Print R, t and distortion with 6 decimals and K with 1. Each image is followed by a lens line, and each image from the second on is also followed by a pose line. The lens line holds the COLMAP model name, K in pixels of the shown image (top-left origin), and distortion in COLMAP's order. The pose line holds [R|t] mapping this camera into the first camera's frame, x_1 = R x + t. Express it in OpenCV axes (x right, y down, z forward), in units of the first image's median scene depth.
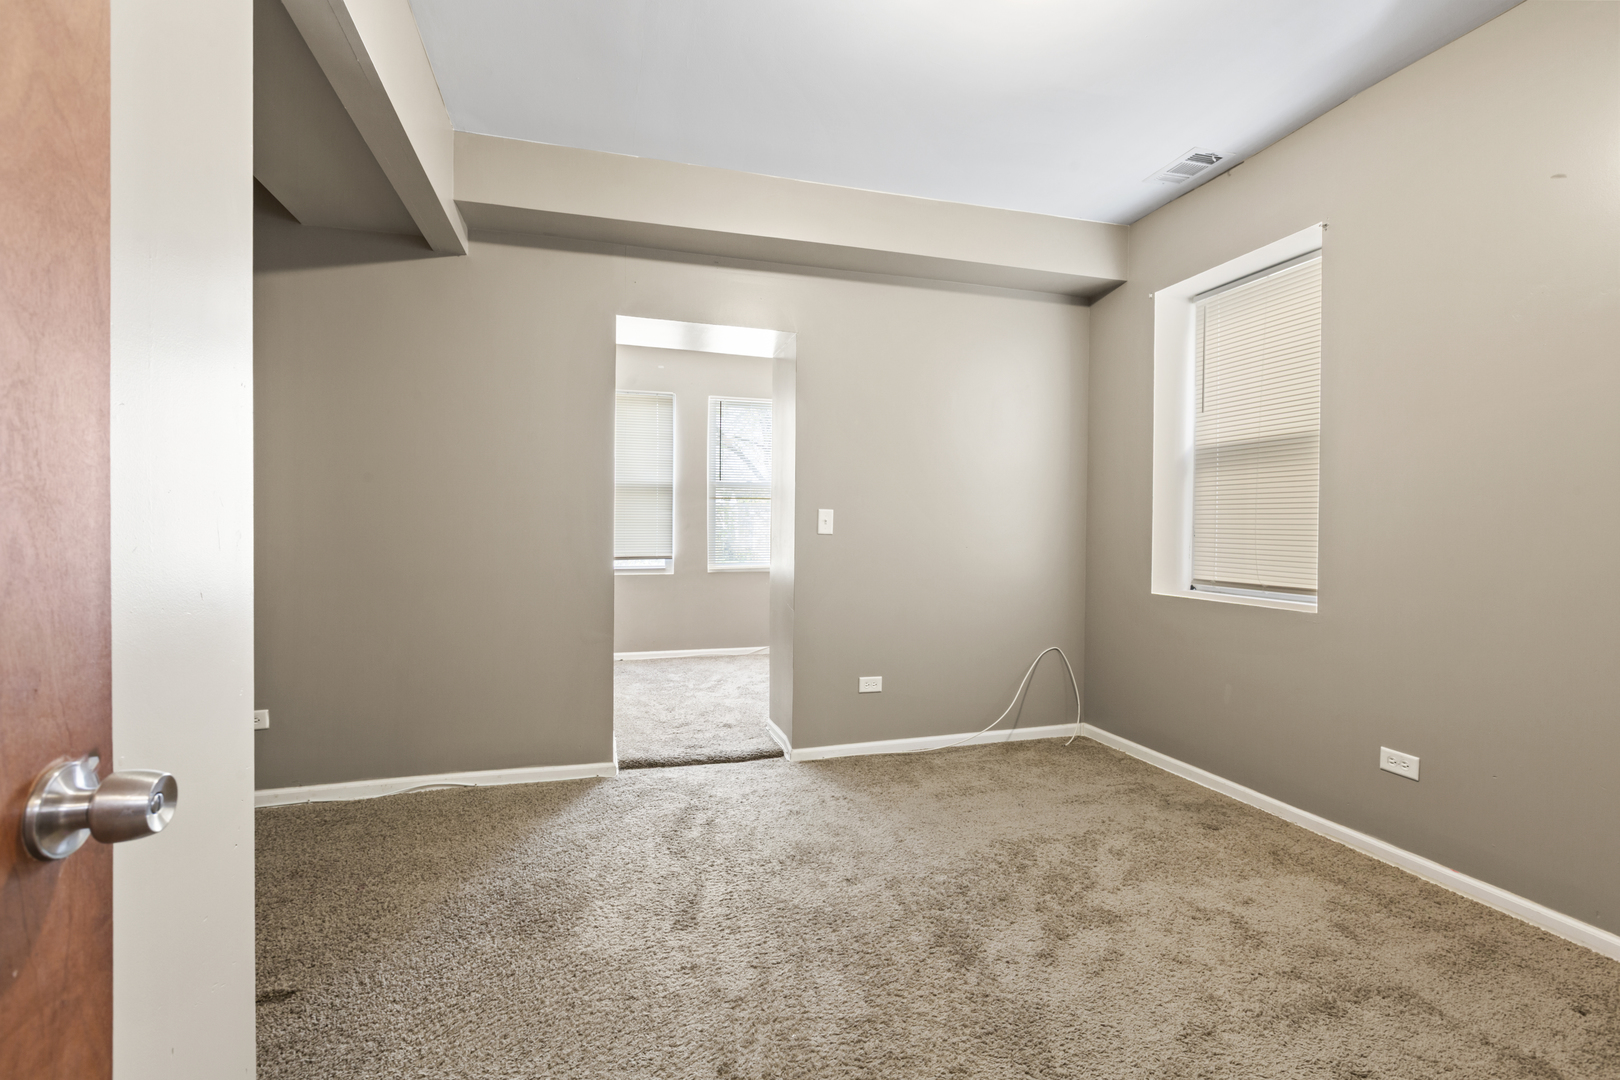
lens RADIAL K [[726.2, 0, 801.7], [0, 726.2, 532.4], [0, 0, 1]] dist [-0.006976, 0.001550]
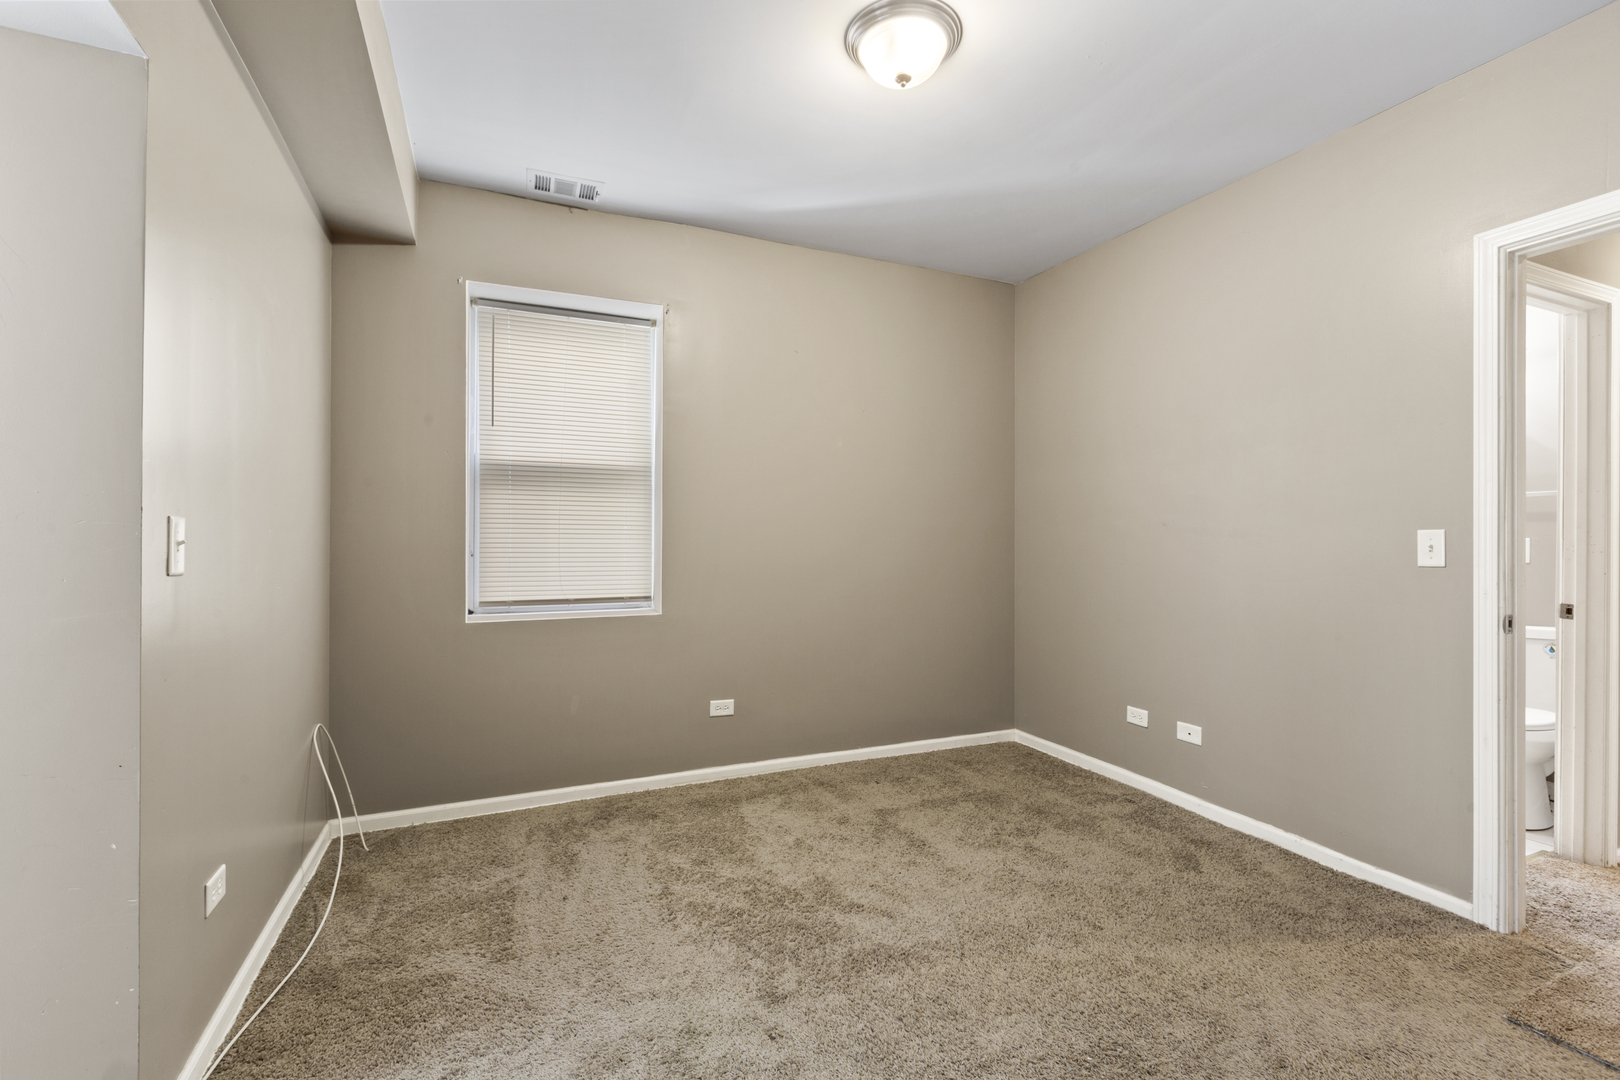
lens RADIAL K [[726.2, 0, 803.1], [0, 726.2, 543.7], [0, 0, 1]] dist [-0.006976, 0.001550]
pose [[-0.145018, -0.004777, 0.989418, -0.575007], [0.012032, 0.999906, 0.006592, -0.015774], [-0.989356, 0.012860, -0.144947, 0.943545]]
